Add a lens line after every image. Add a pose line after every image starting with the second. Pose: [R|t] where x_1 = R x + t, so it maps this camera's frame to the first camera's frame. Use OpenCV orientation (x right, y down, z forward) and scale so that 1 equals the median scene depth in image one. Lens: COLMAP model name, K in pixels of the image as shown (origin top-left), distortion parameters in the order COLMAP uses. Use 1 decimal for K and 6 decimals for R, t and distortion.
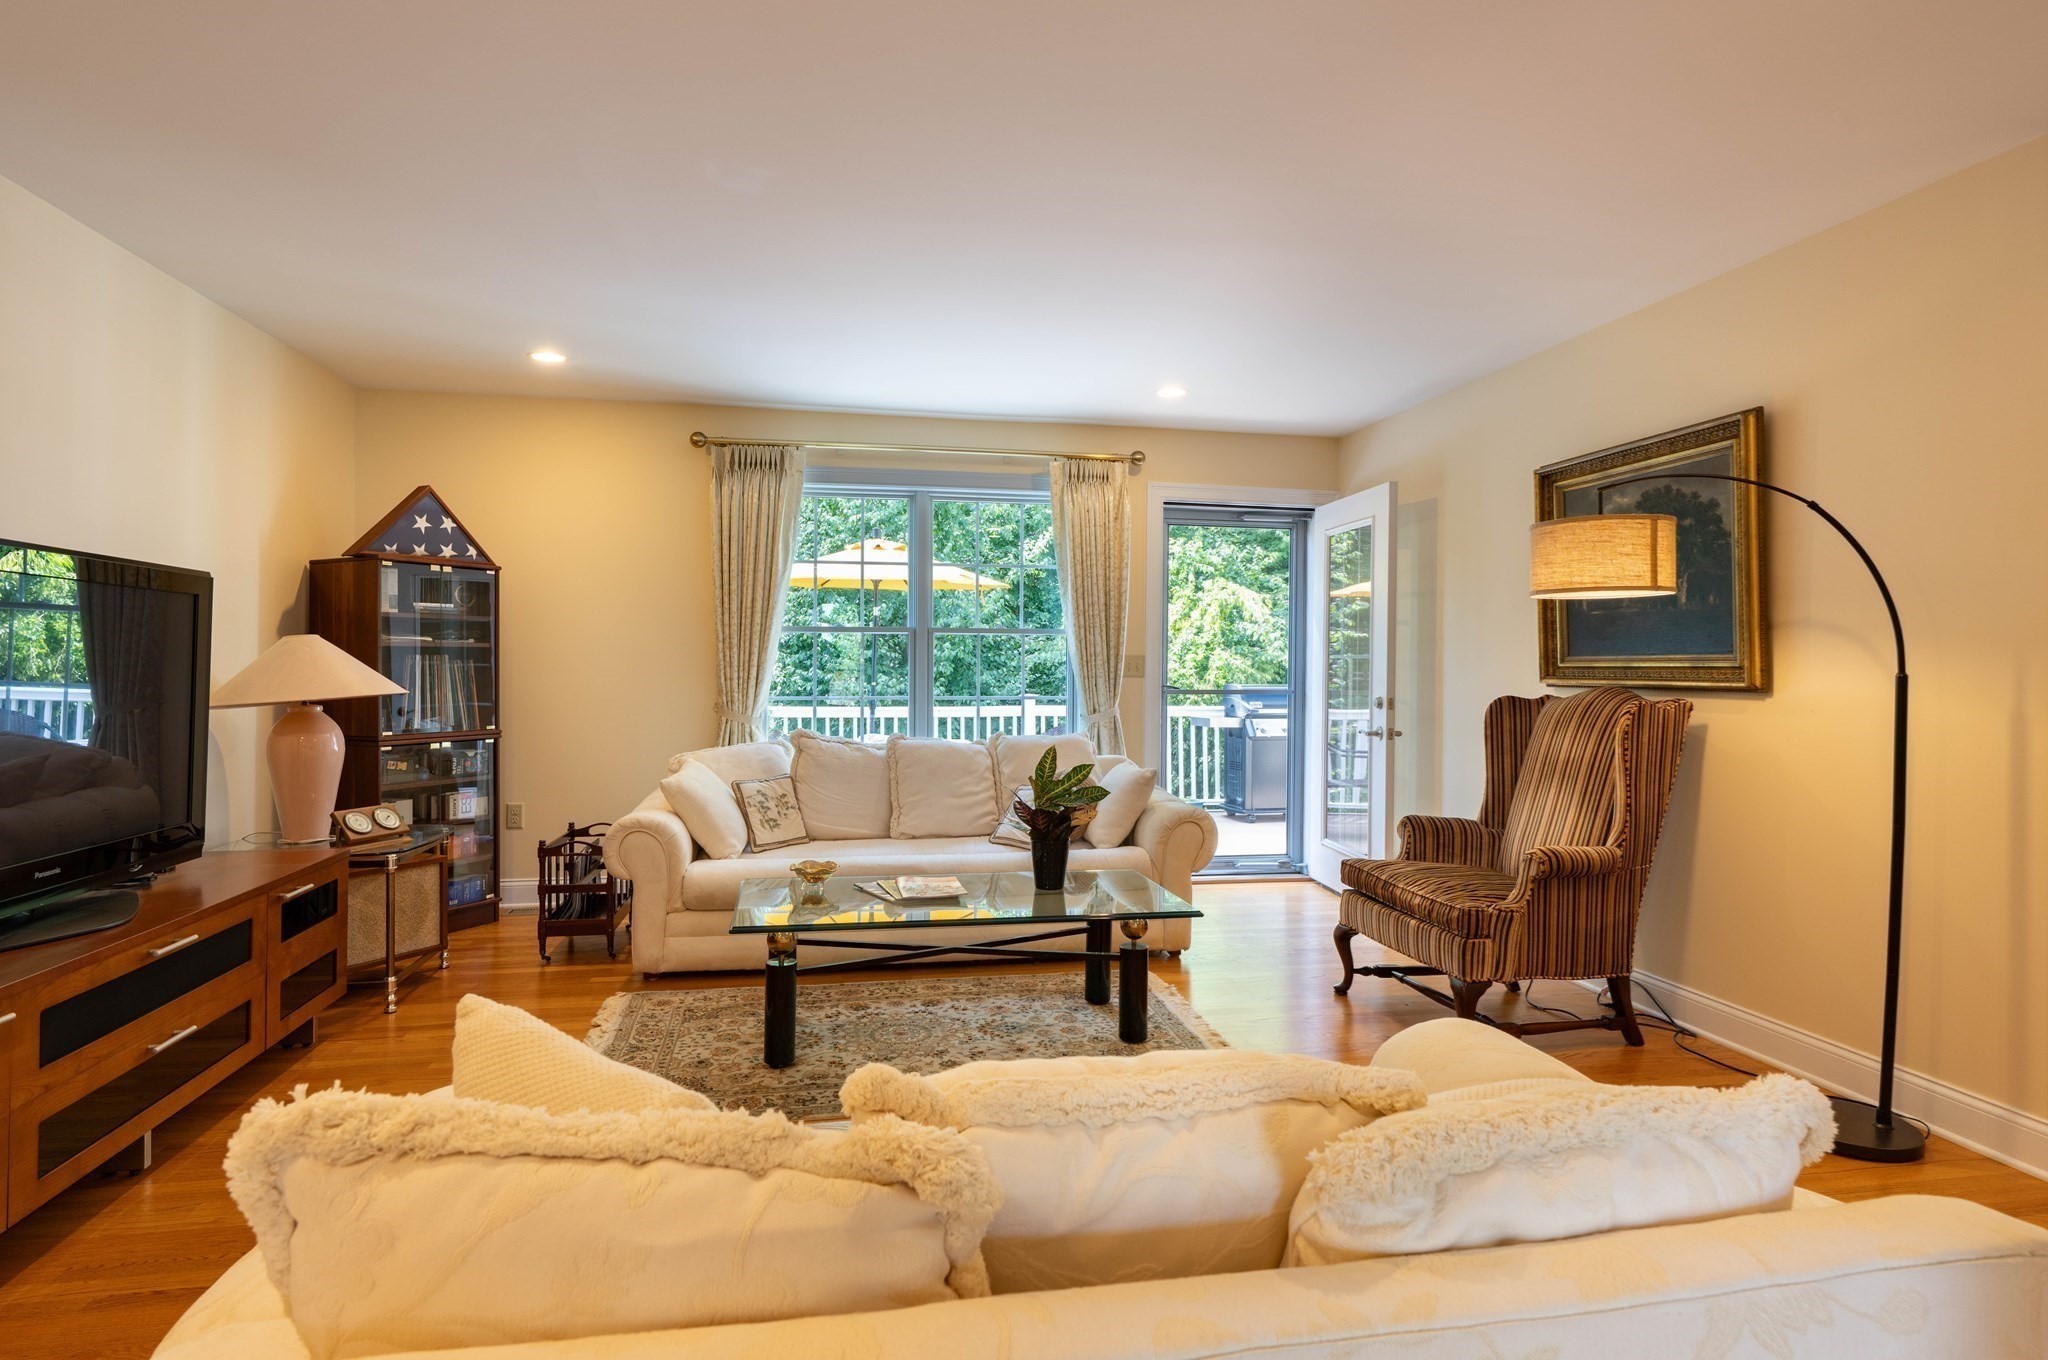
lens RADIAL K [[1045.9, 0, 1024.0], [0, 1045.9, 680.0], [0, 0, 1]] dist [0.000096, 0.000010]
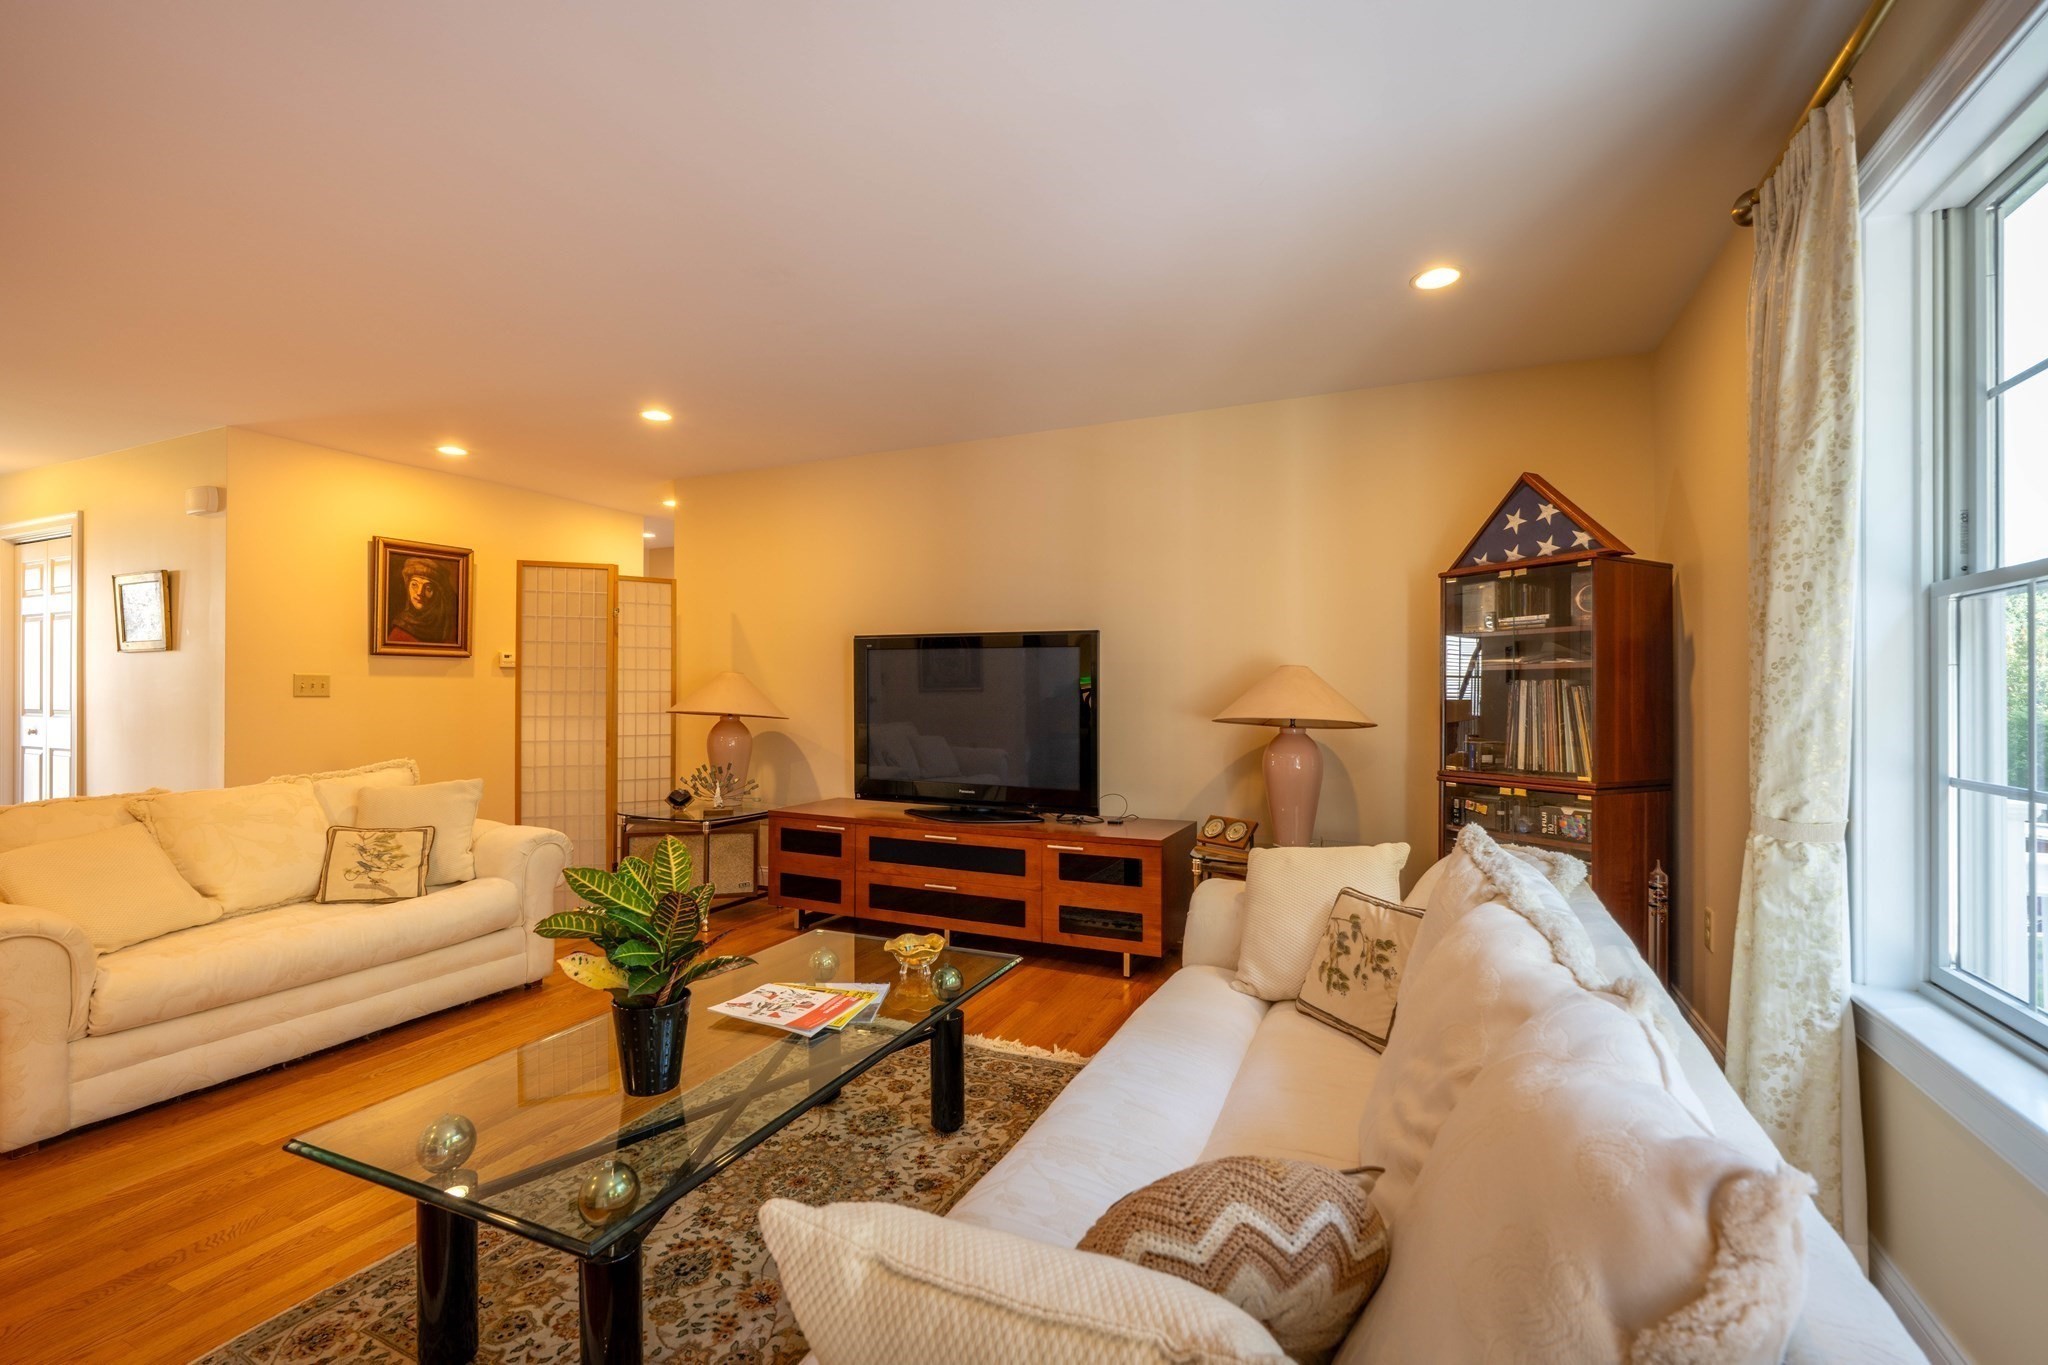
lens RADIAL K [[911.7, 0, 1024.0], [0, 911.7, 682.5], [0, 0, 1]] dist [0.000153, 0.000008]
pose [[-0.582972, -0.013002, -0.812388, 0.232673], [-0.016719, 0.999852, -0.004005, -0.012488], [0.812320, 0.011247, -0.583103, 1.090768]]
